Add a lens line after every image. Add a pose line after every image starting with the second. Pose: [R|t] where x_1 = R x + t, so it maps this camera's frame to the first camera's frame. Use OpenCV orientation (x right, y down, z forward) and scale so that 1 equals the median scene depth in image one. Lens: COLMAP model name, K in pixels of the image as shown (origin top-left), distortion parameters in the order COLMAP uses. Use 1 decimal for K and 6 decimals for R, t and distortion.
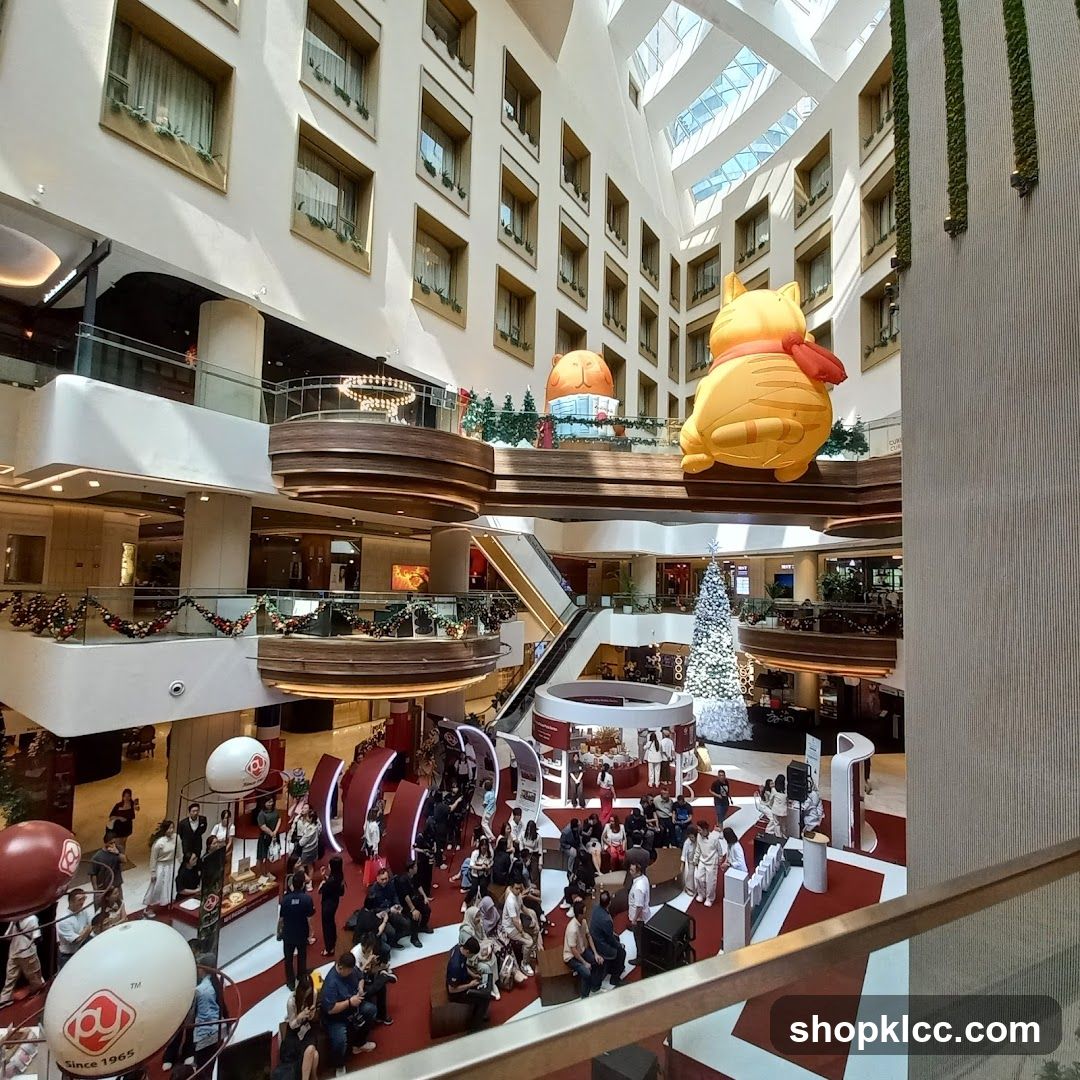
lens RADIAL K [[569.8, 0, 540.0], [0, 569.8, 540.0], [0, 0, 1]] dist [0.002433, -0.003005]
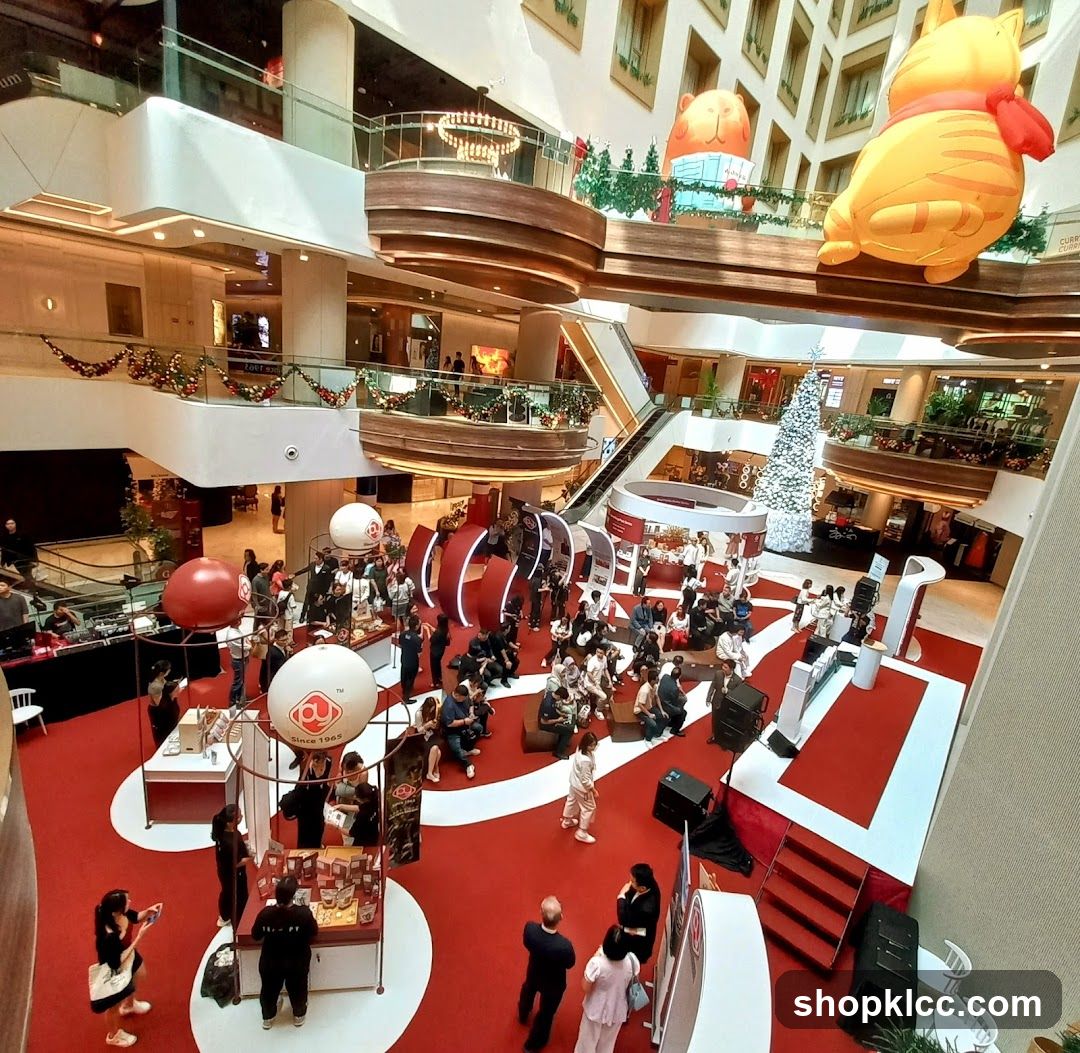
lens RADIAL K [[577.7, 0, 540.0], [0, 577.7, 526.5], [0, 0, 1]] dist [0.014098, -0.013098]
pose [[0.992749, 0.101650, -0.064166, -0.075902], [-0.074767, 0.940119, 0.332544, -0.002411], [0.094126, -0.325335, 0.940902, -0.009626]]
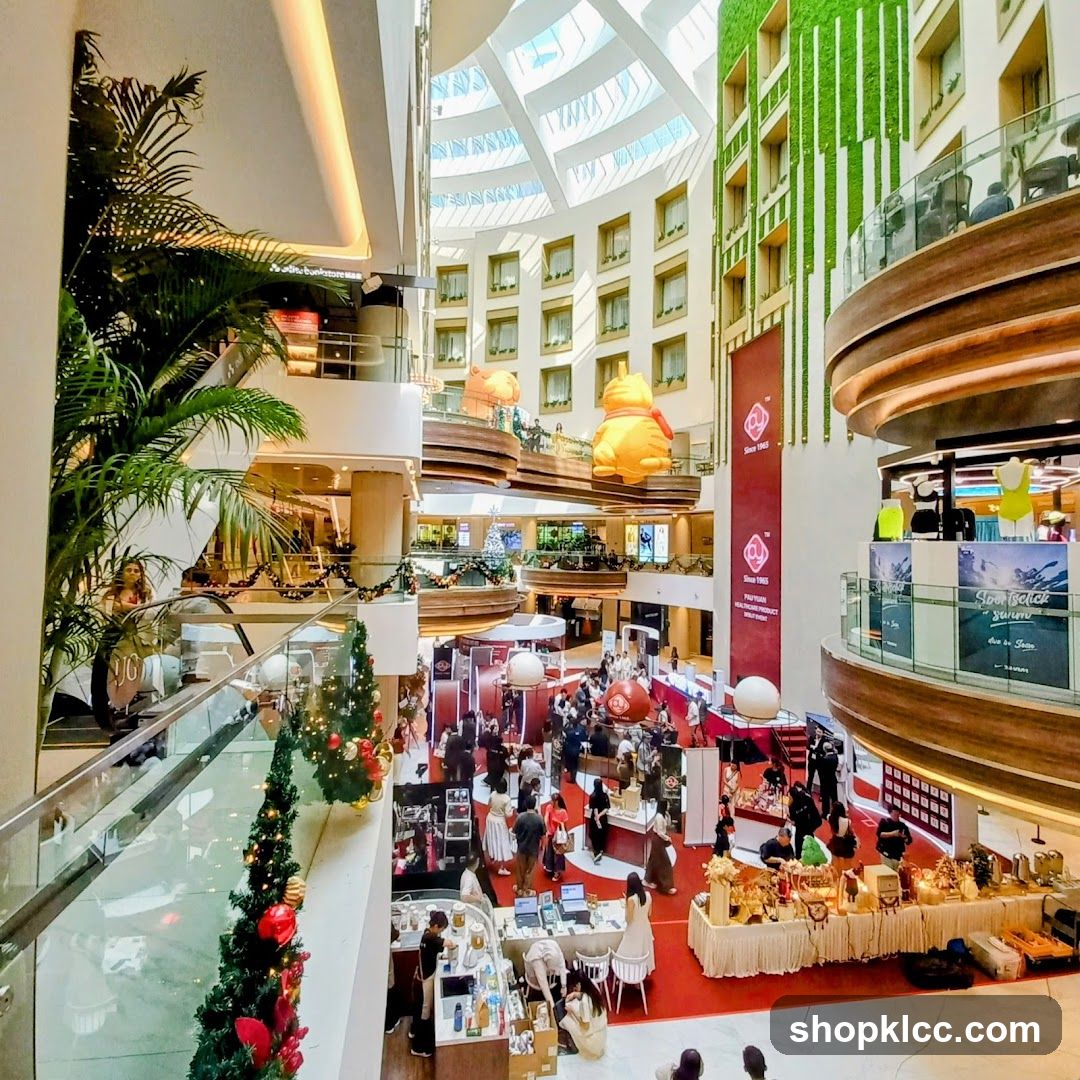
lens RADIAL K [[569.8, 0, 540.0], [0, 569.8, 540.0], [0, 0, 1]] dist [0.002433, -0.003005]
pose [[0.686101, -0.015769, 0.727335, -1.050318], [-0.049222, 0.996468, 0.068035, -0.036099], [-0.725839, -0.082480, 0.682901, -0.021492]]
